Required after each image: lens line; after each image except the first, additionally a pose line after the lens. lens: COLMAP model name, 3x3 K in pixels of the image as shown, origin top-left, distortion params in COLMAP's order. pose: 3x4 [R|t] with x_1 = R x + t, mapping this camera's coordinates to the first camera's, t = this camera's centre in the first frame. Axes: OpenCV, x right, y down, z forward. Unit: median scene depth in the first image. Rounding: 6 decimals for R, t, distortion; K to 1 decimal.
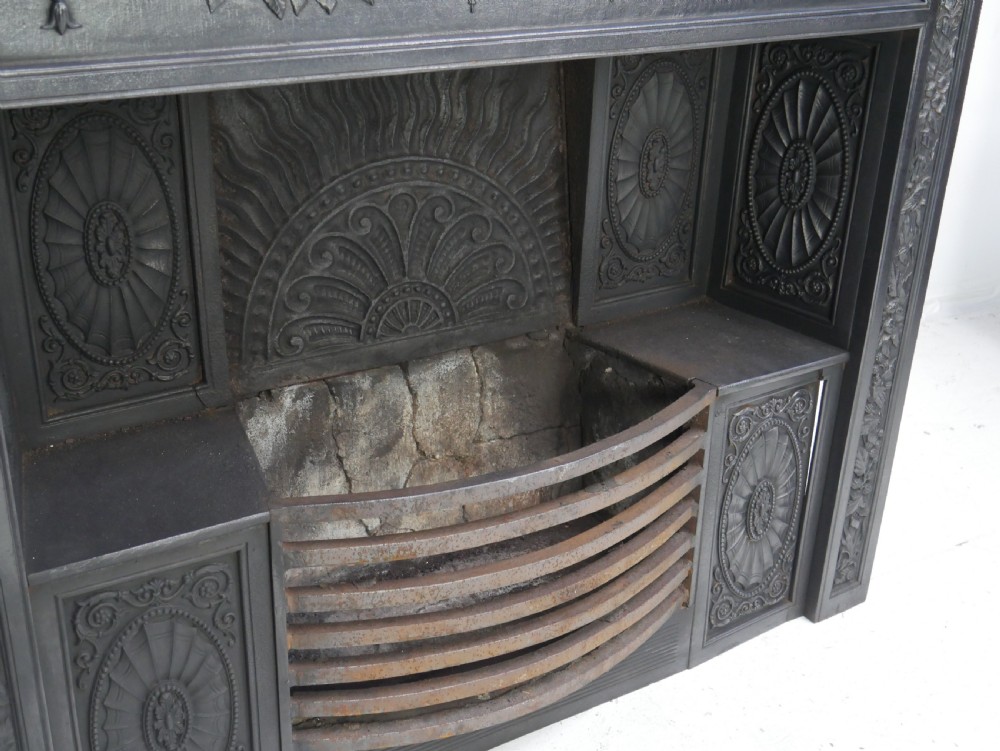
lens RADIAL K [[1234.6, 0, 493.7], [0, 1234.6, 378.7], [0, 0, 1]] dist [0.016325, -0.049491]
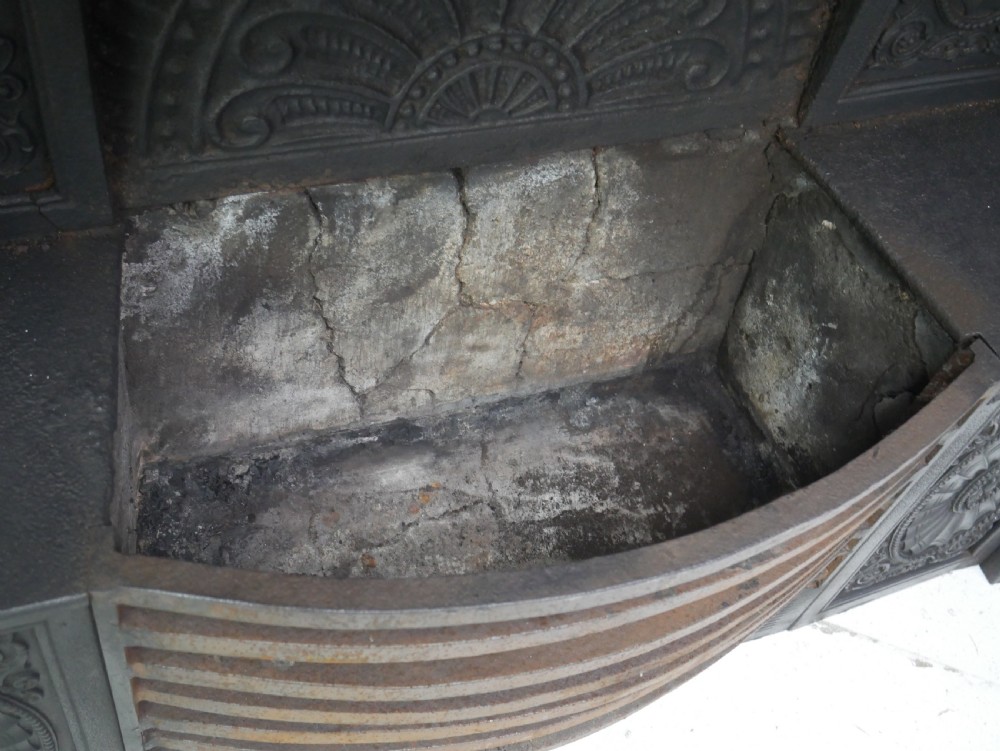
lens RADIAL K [[1234.6, 0, 493.7], [0, 1234.6, 378.7], [0, 0, 1]] dist [0.016325, -0.049491]
pose [[0.965296, 0.260564, -0.017615, -0.026655], [-0.217655, 0.839941, 0.497117, -0.208091], [0.144327, -0.476031, 0.867505, 0.498739]]
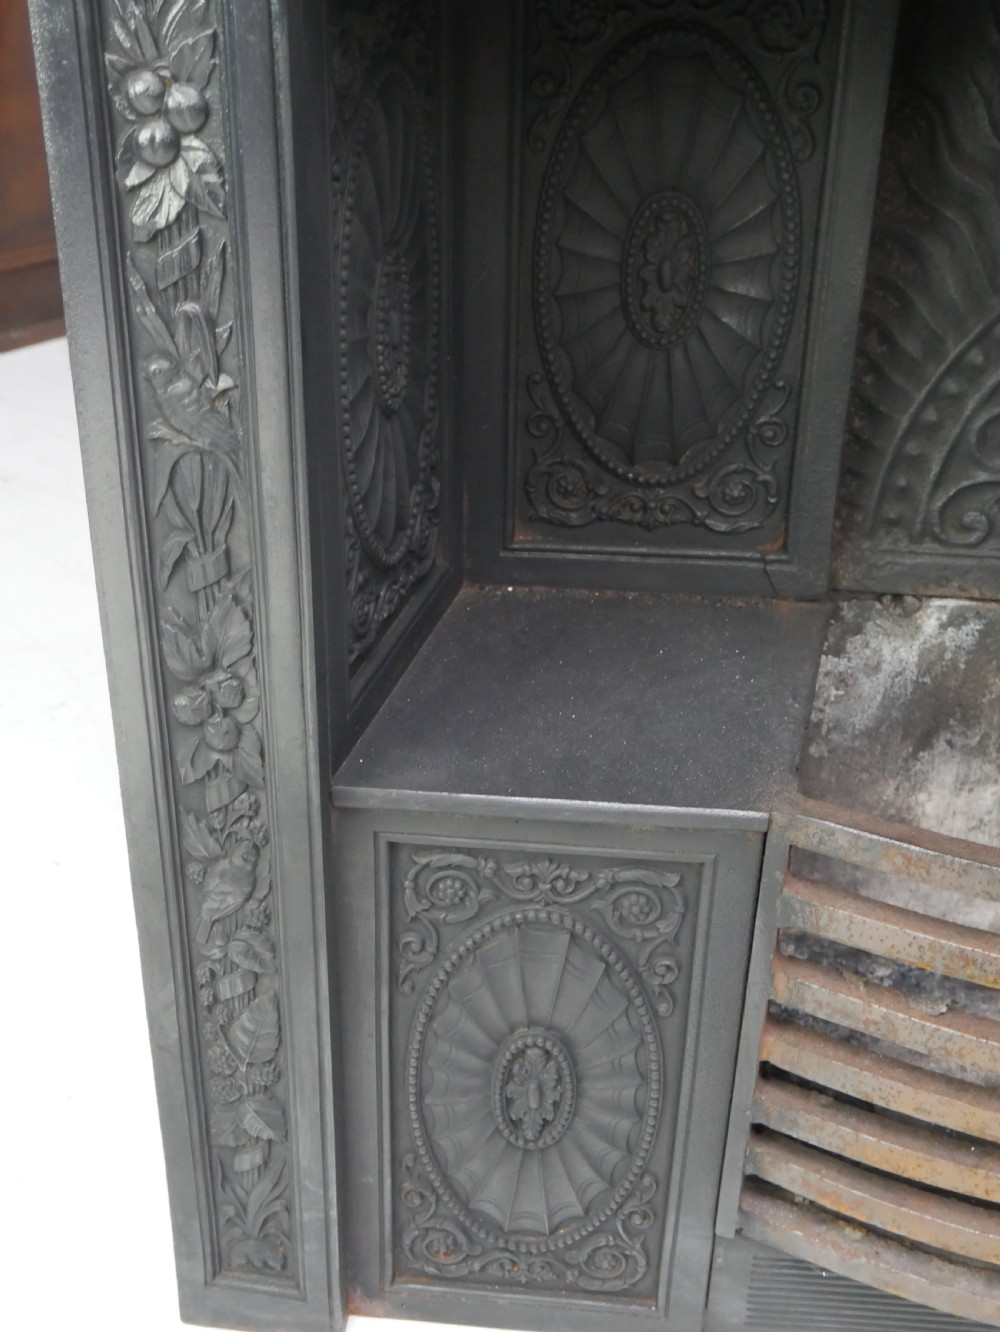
lens RADIAL K [[1644.5, 0, 500.0], [0, 1644.5, 666.0], [0, 0, 1]] dist [0.016325, -0.049491]
pose [[0.809344, 0.284908, -0.513604, 0.055979], [-0.245154, 0.958519, 0.145397, -0.022233], [0.533725, 0.008236, 0.845618, 0.273056]]
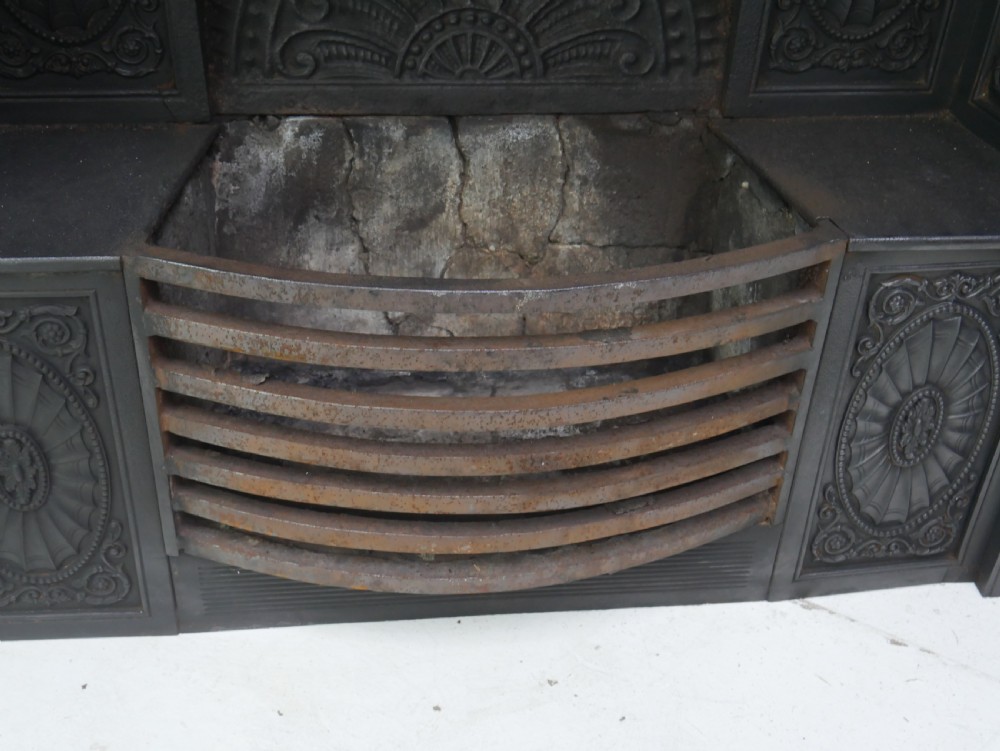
lens RADIAL K [[1234.6, 0, 493.7], [0, 1234.6, 378.7], [0, 0, 1]] dist [0.016325, -0.049491]
pose [[0.900221, 0.260056, -0.349246, 0.261403], [-0.193912, 0.957572, 0.213199, -0.025499], [0.389872, -0.124203, 0.912455, 0.294475]]
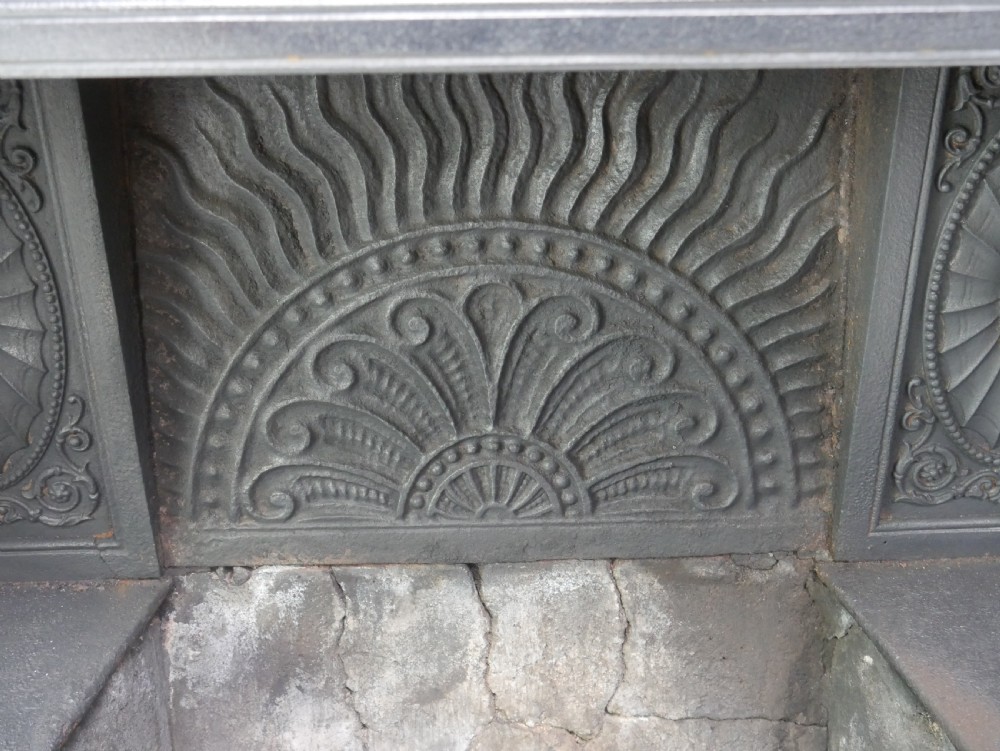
lens RADIAL K [[1234.6, 0, 493.7], [0, 1234.6, 378.7], [0, 0, 1]] dist [0.016325, -0.049491]
pose [[0.859770, 0.188313, -0.474693, 0.198404], [-0.180585, 0.981583, 0.062320, -0.139043], [0.477686, 0.032142, 0.877942, 0.492126]]
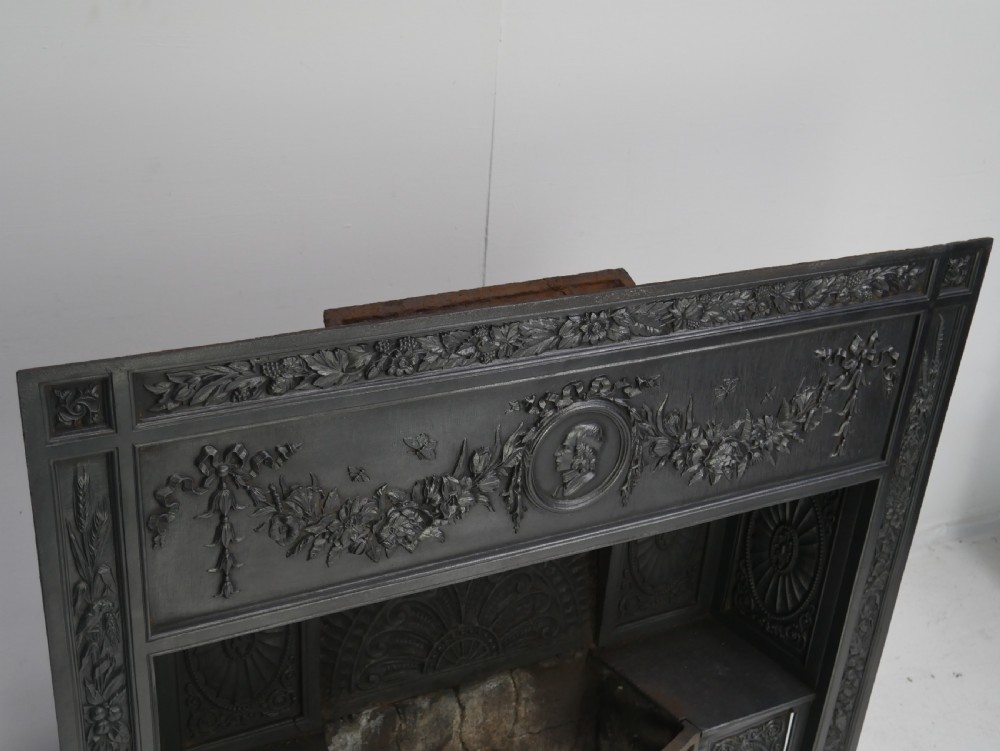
lens RADIAL K [[1234.6, 0, 493.7], [0, 1234.6, 378.7], [0, 0, 1]] dist [0.016325, -0.049491]
pose [[0.995603, 0.070775, -0.061363, 0.021738], [-0.069345, 0.997276, 0.025131, -0.367650], [0.062975, -0.020765, 0.997799, -0.264954]]
